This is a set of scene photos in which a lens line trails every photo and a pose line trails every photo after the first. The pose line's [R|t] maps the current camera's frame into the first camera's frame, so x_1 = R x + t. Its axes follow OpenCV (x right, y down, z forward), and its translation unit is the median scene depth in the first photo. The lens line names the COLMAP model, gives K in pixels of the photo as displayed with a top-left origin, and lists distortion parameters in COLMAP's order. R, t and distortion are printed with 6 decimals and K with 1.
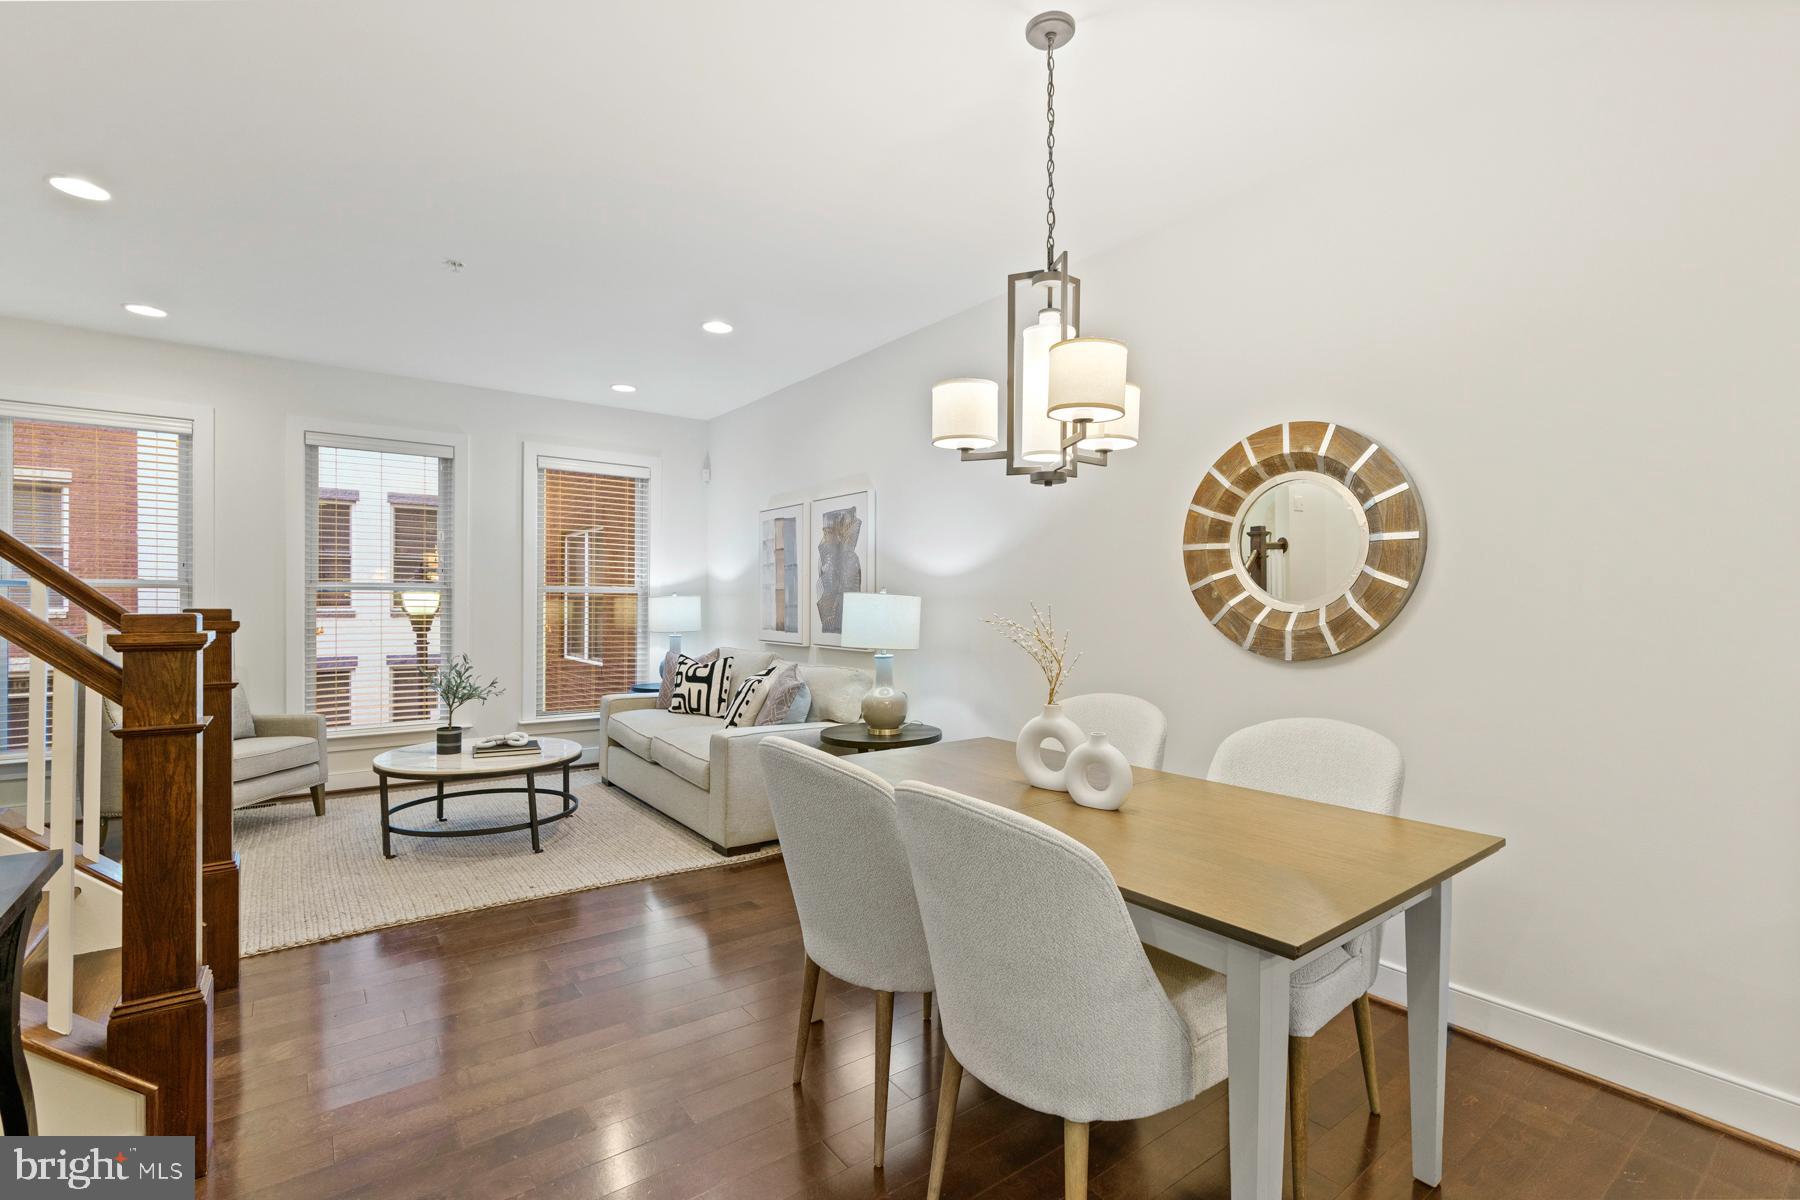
lens RADIAL K [[826.3, 0, 902.3], [0, 826.3, 603.9], [0, 0, 1]] dist [0.003855, 0.000292]
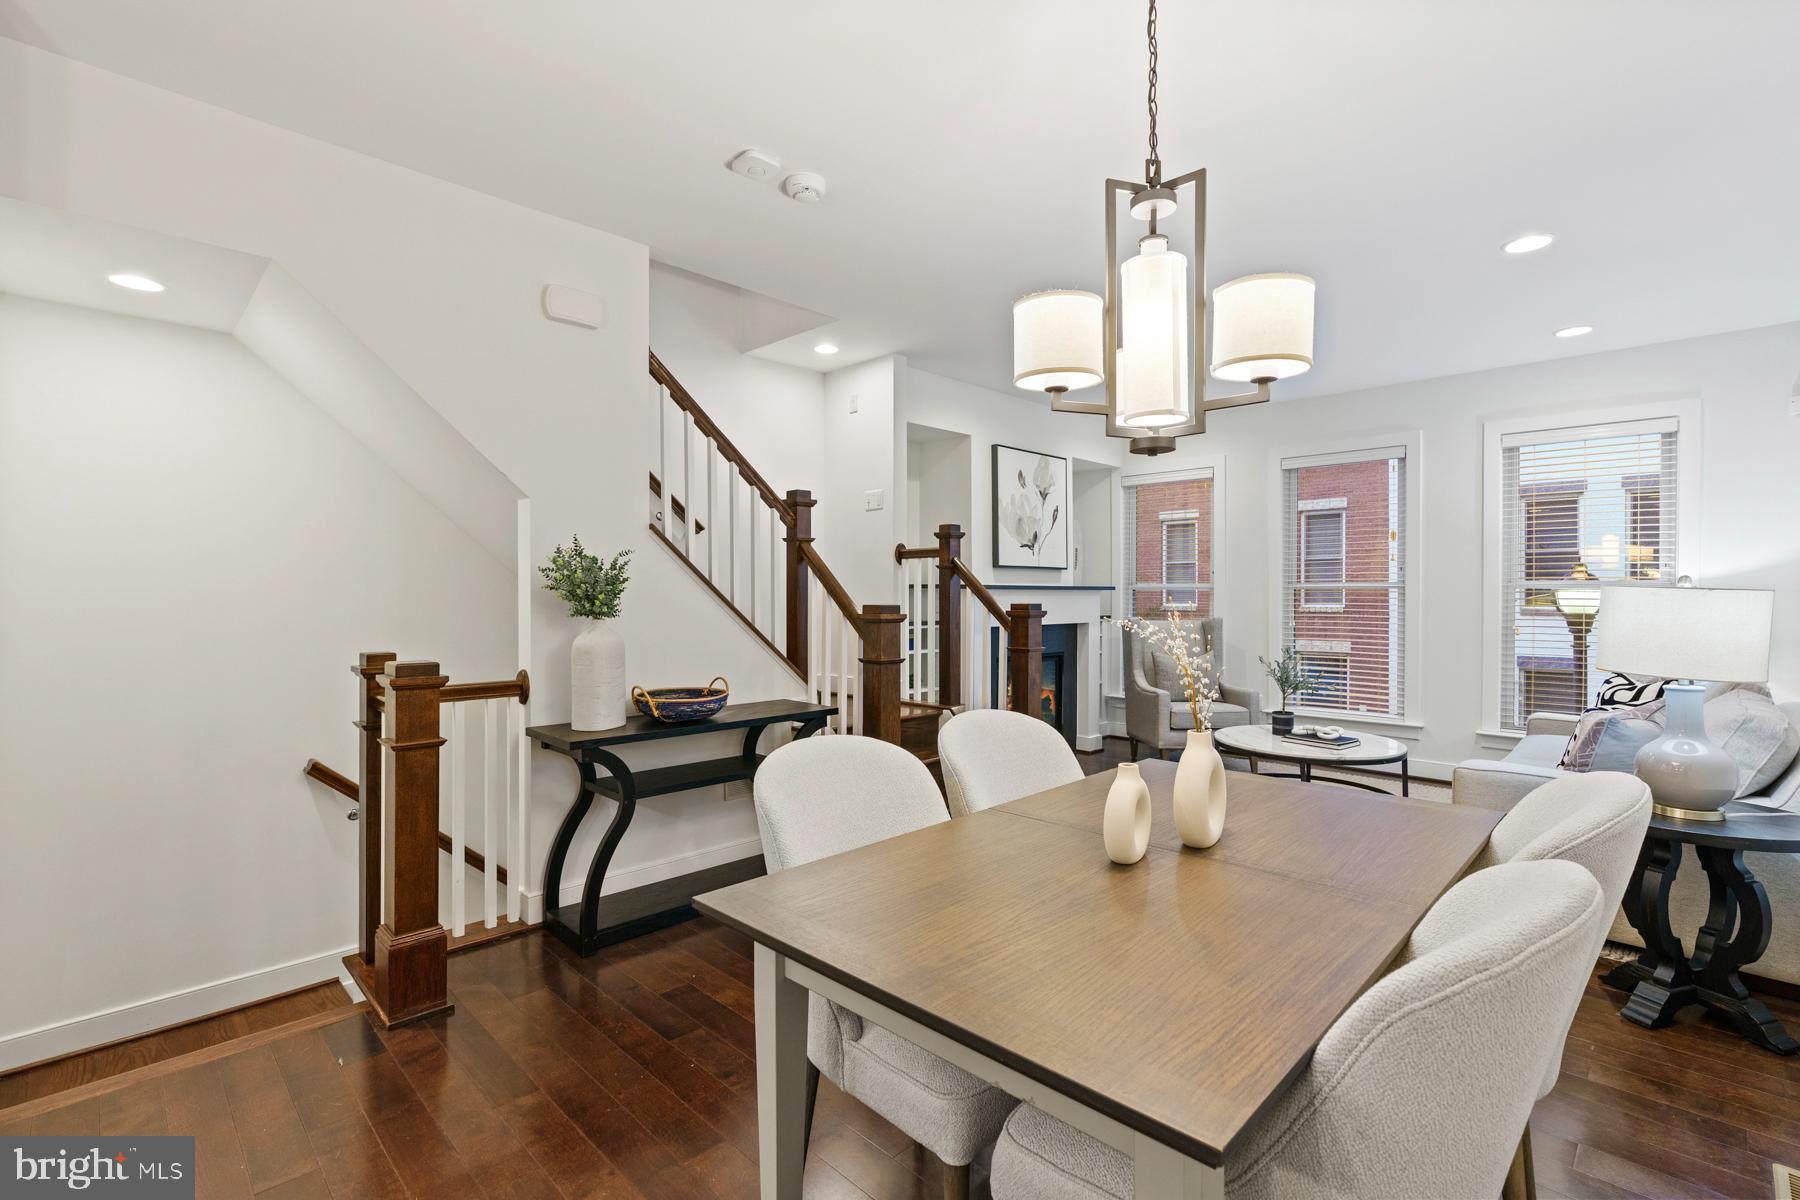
lens RADIAL K [[826.3, 0, 902.0], [0, 826.3, 595.1], [0, 0, 1]] dist [0.003855, 0.000292]
pose [[0.153063, -0.004471, -0.988206, 0.267255], [-0.004884, 0.999974, -0.005280, 0.000236], [0.988204, 0.005634, 0.153037, 0.179938]]
